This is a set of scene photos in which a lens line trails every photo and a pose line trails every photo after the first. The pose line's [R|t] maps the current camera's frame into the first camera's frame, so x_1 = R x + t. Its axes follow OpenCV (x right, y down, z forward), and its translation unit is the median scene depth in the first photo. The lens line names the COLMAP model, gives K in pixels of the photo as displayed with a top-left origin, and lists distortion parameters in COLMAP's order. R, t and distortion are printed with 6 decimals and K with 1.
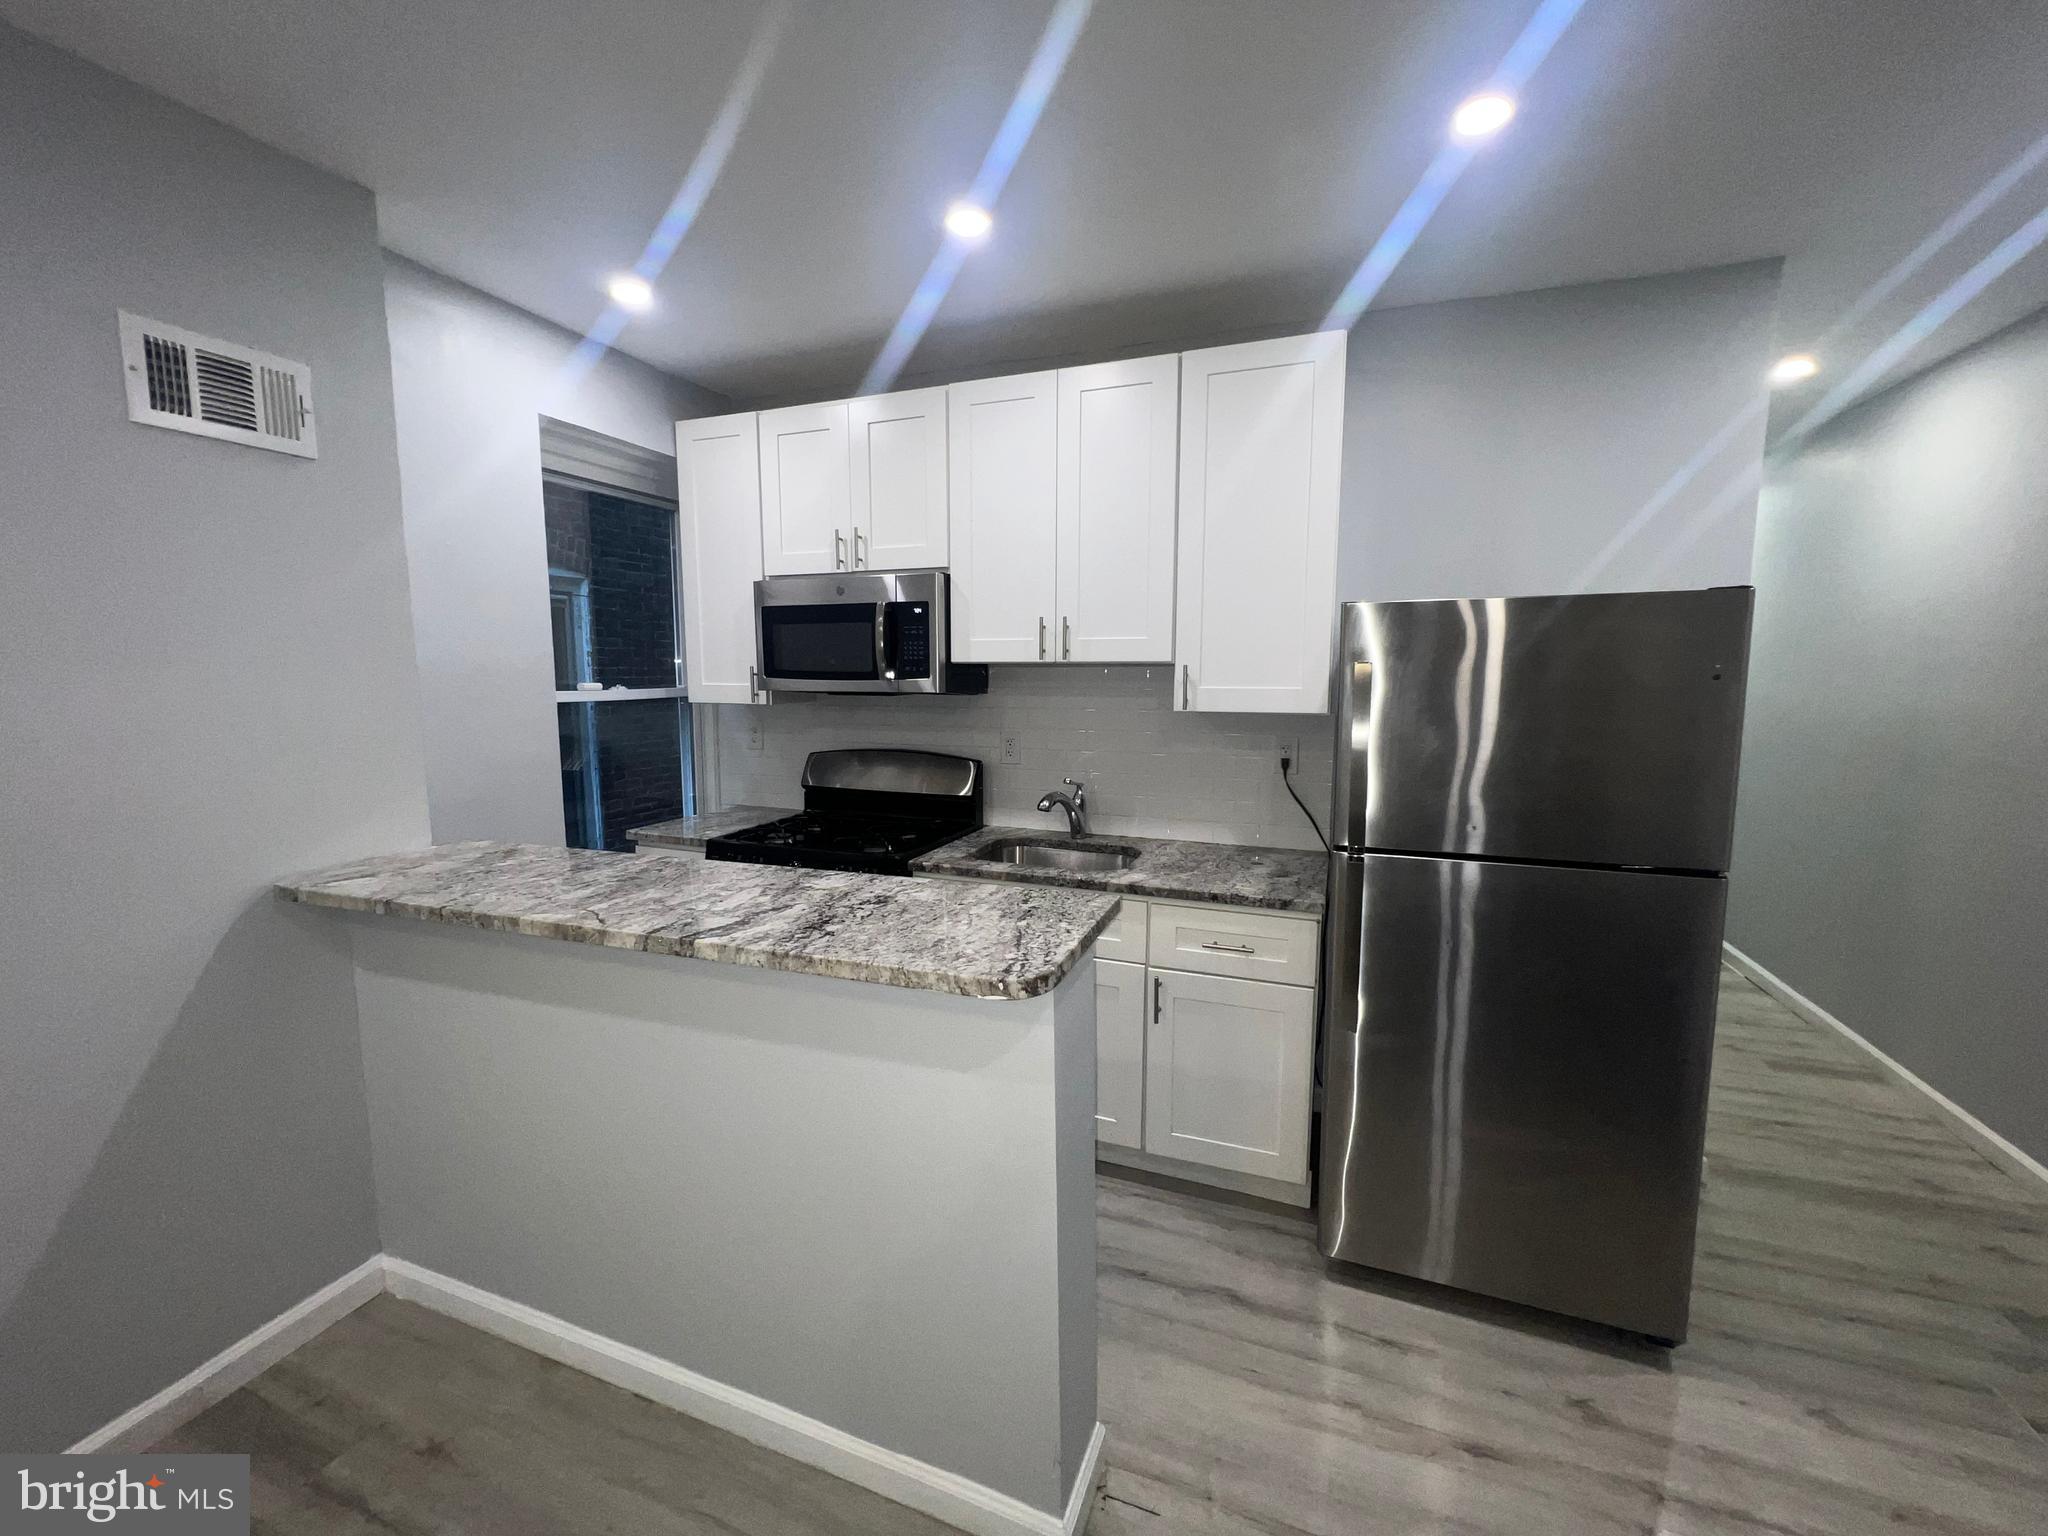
lens RADIAL K [[828.0, 0, 1021.4], [0, 828.0, 760.4], [0, 0, 1]] dist [-0.002345, 0.000686]
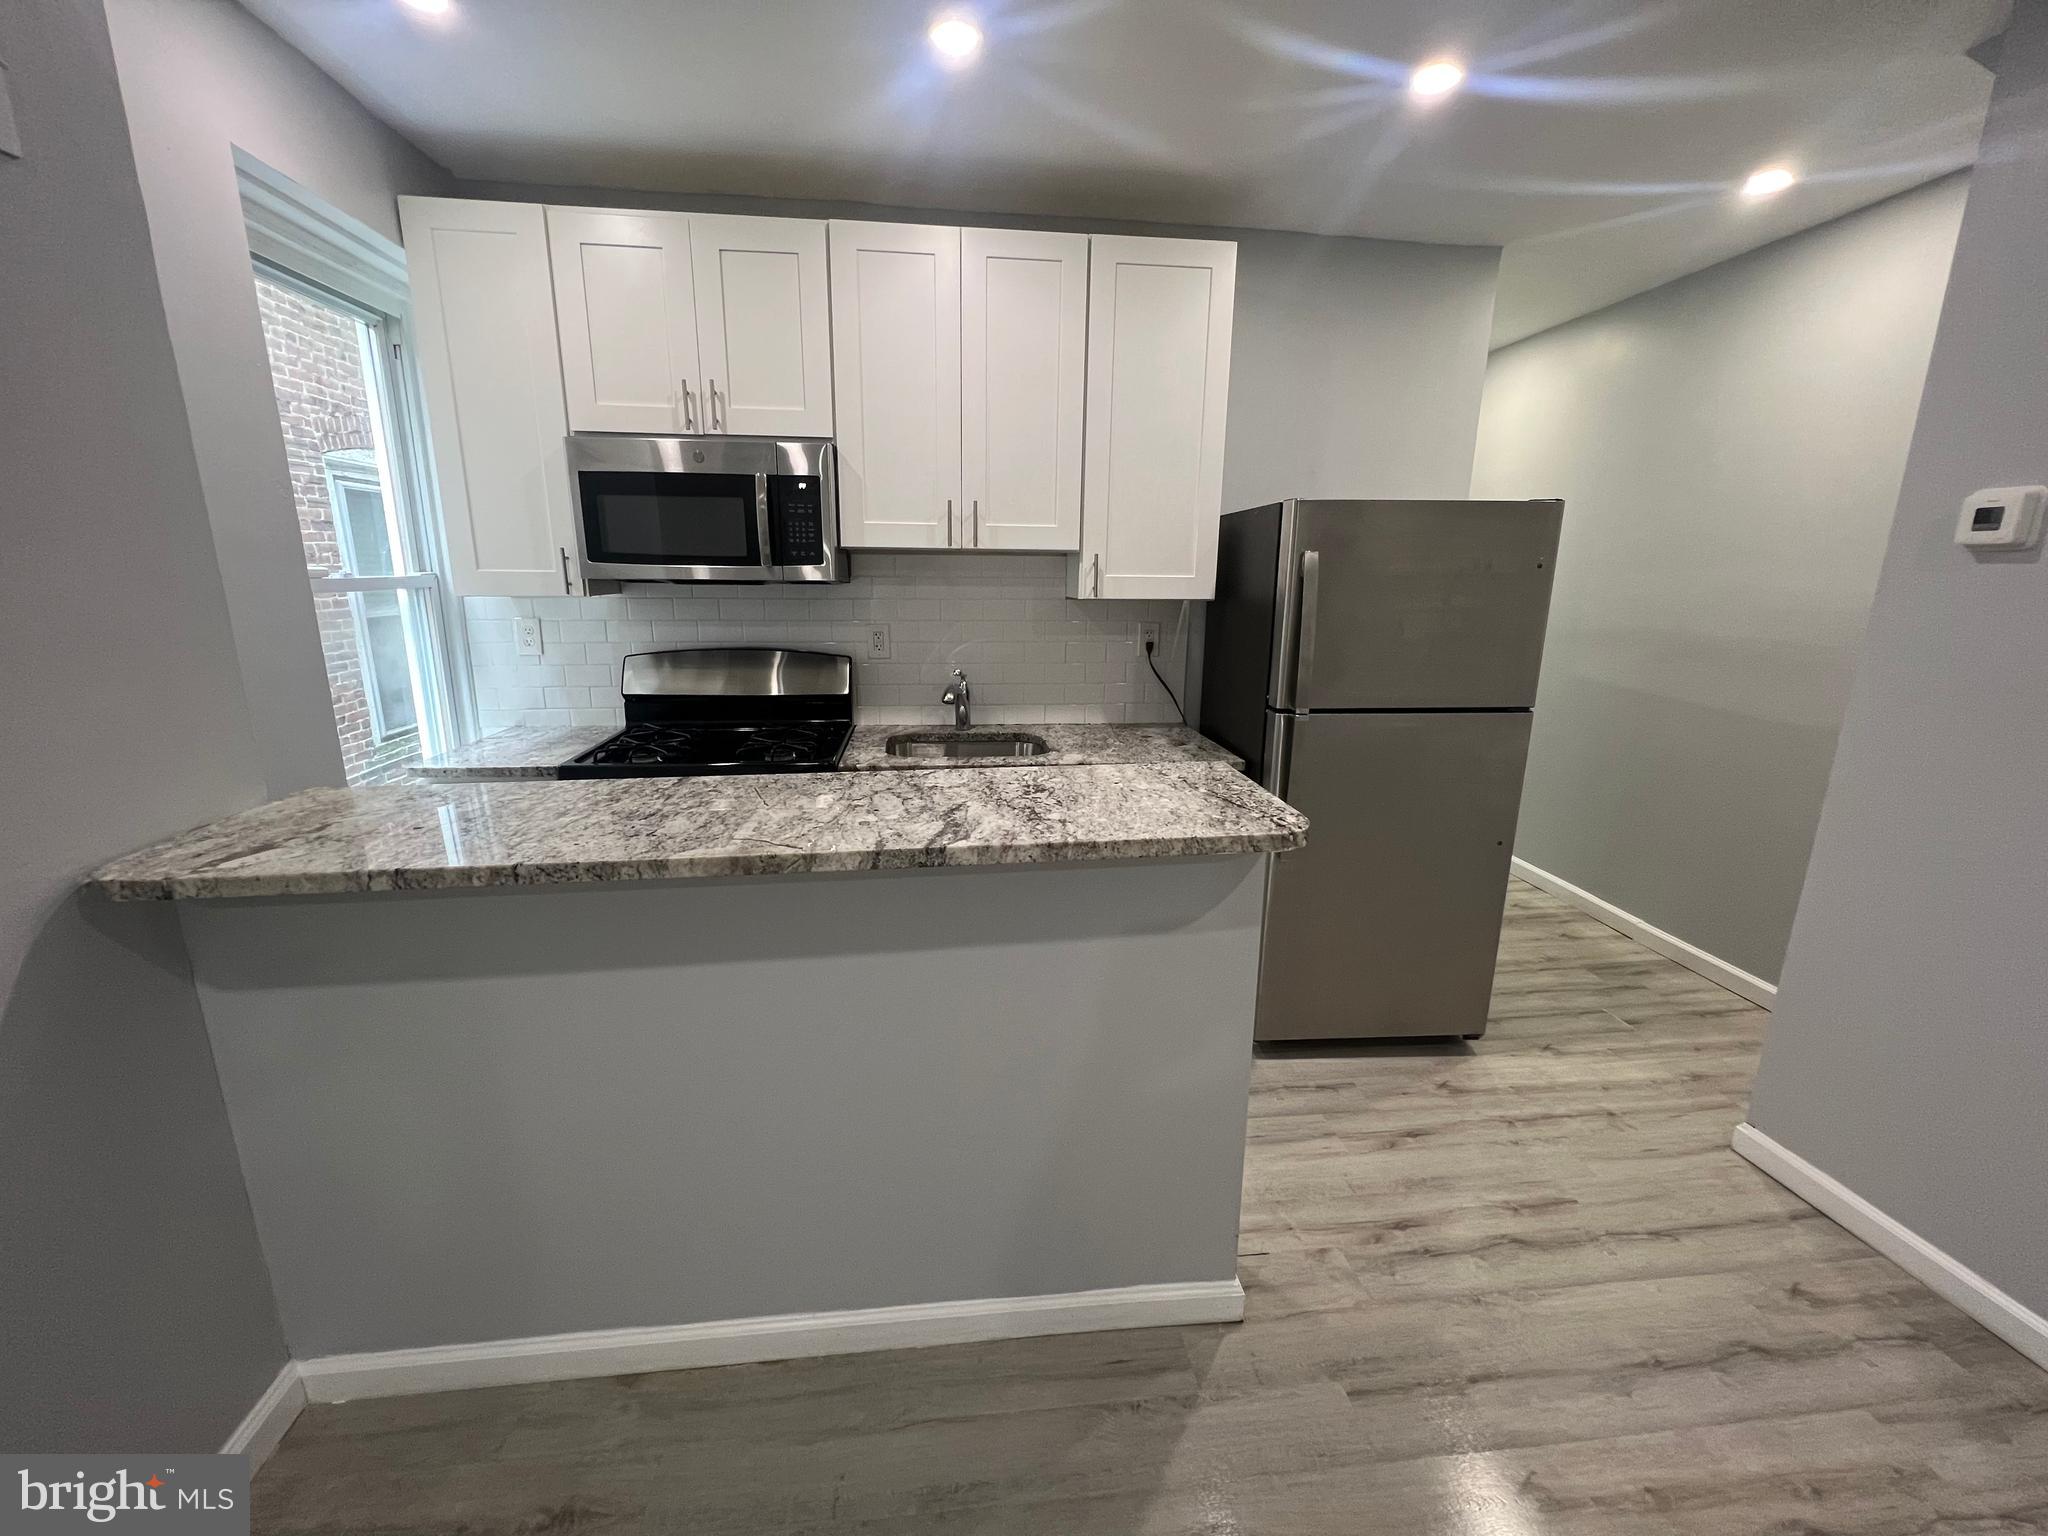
lens RADIAL K [[828.0, 0, 1020.8], [0, 828.0, 762.4], [0, 0, 1]] dist [-0.002345, 0.000686]
pose [[0.885338, -0.096881, 0.454742, -0.422944], [0.040919, 0.990491, 0.131355, 0.005721], [-0.463144, -0.097686, 0.880883, 0.100142]]
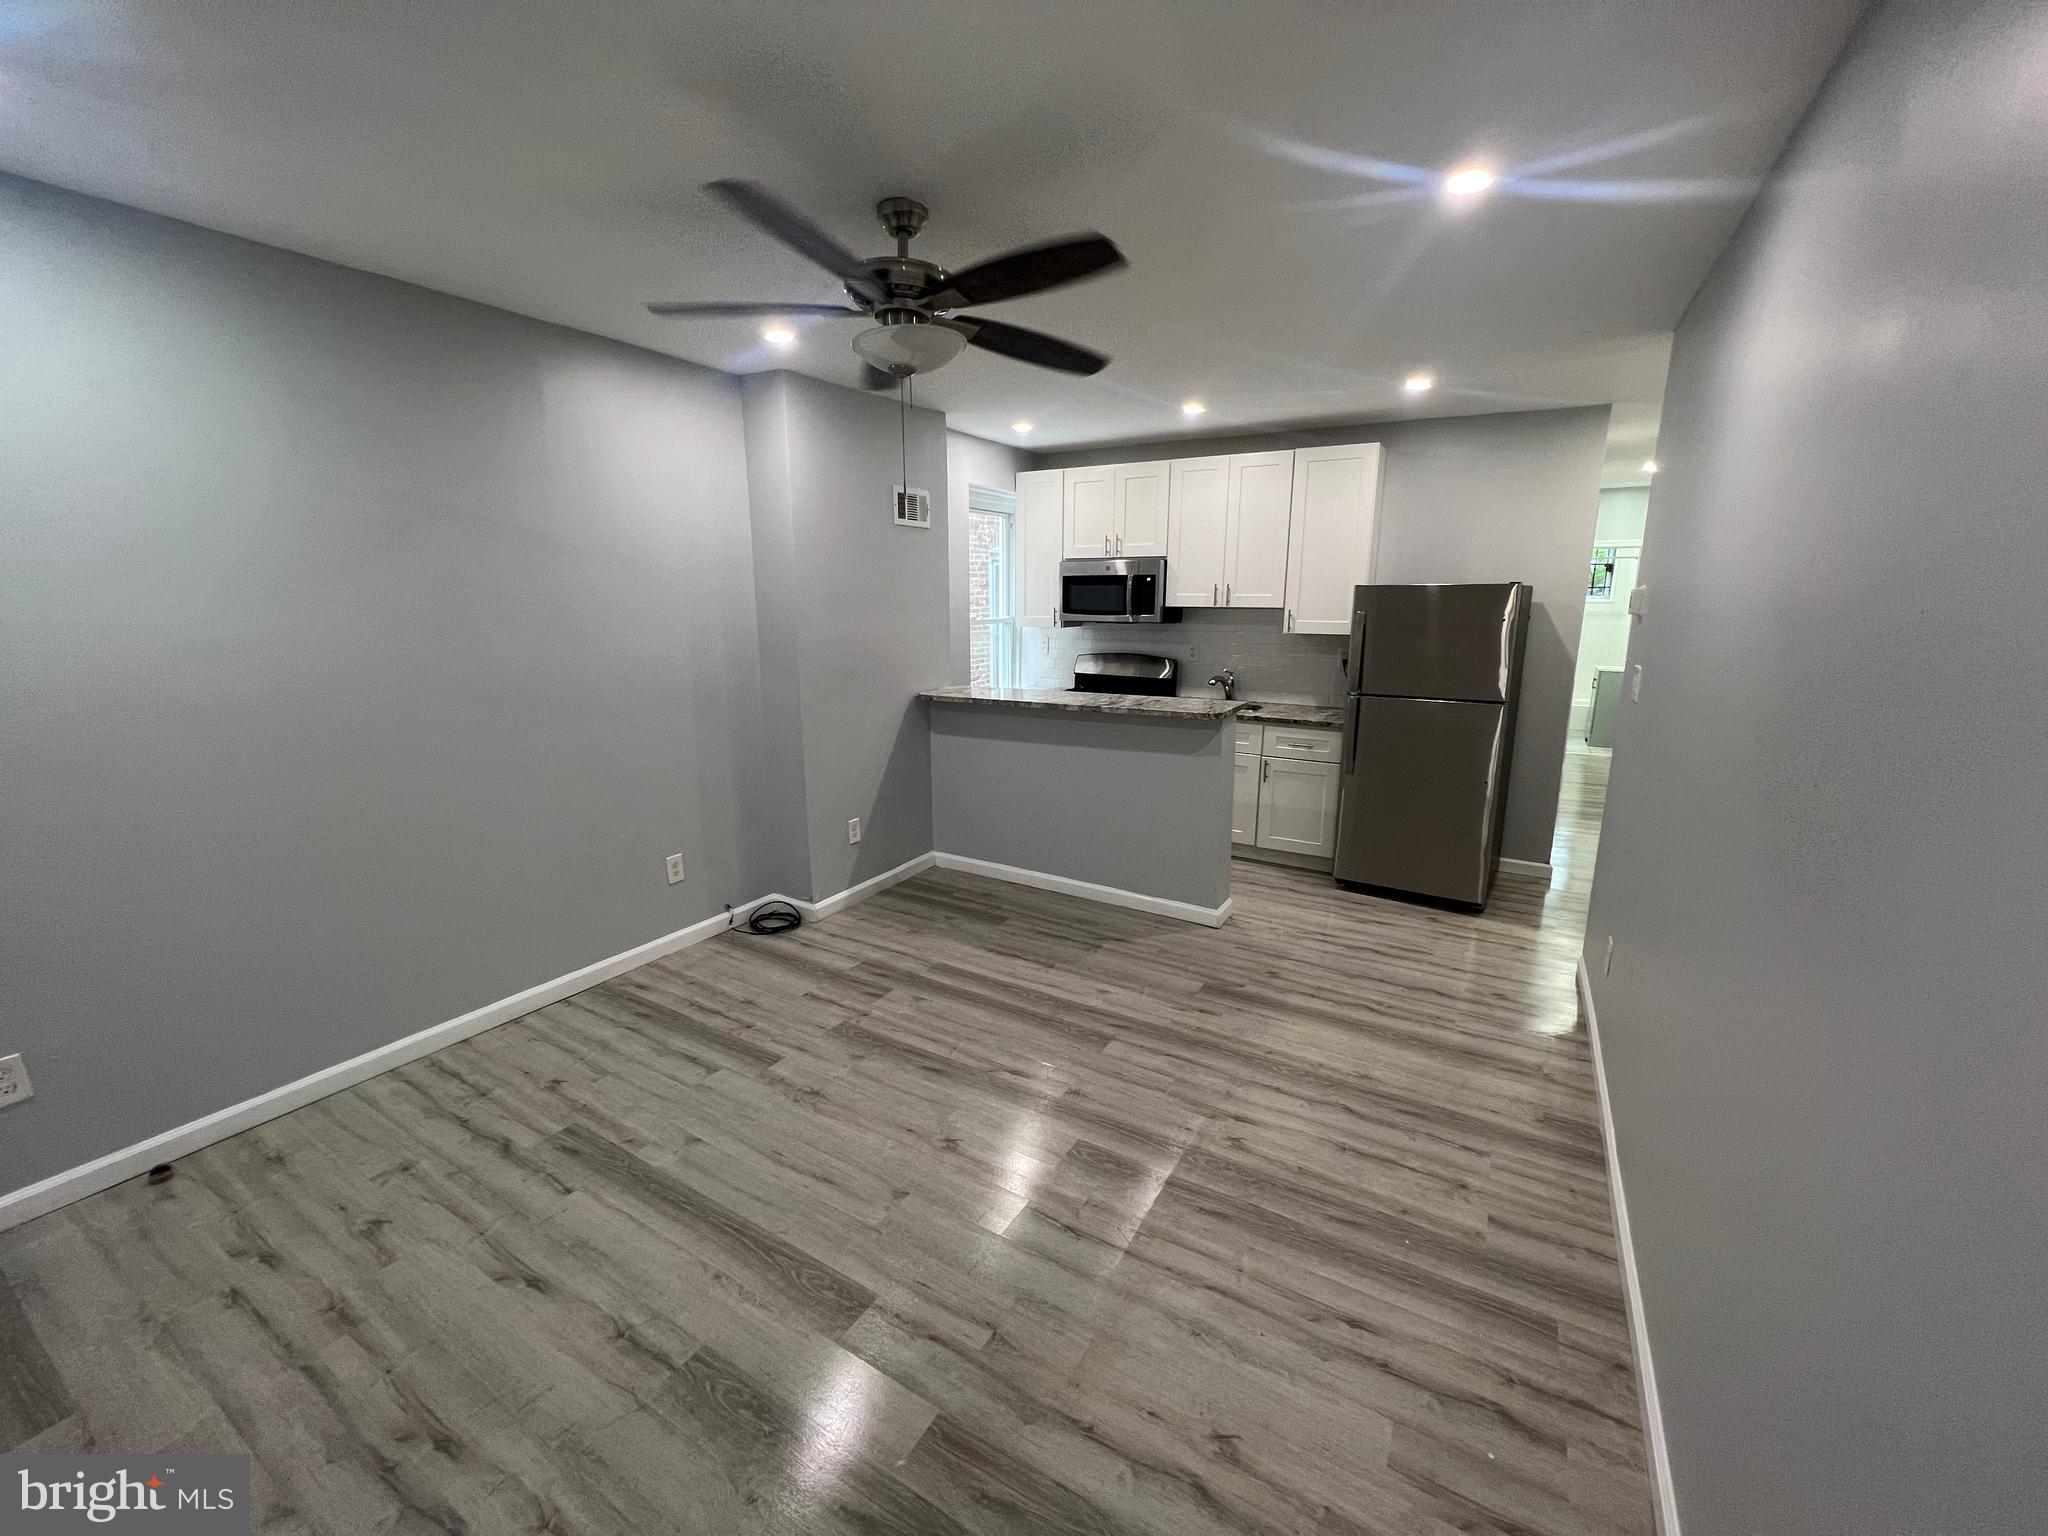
lens RADIAL K [[820.4, 0, 1018.1], [0, 820.4, 764.9], [0, 0, 1]] dist [-0.000090, -0.000564]
pose [[0.985110, 0.038003, -0.167674, -0.108056], [-0.021734, 0.994967, 0.097815, 0.083113], [0.170548, -0.092714, 0.980978, -1.166374]]
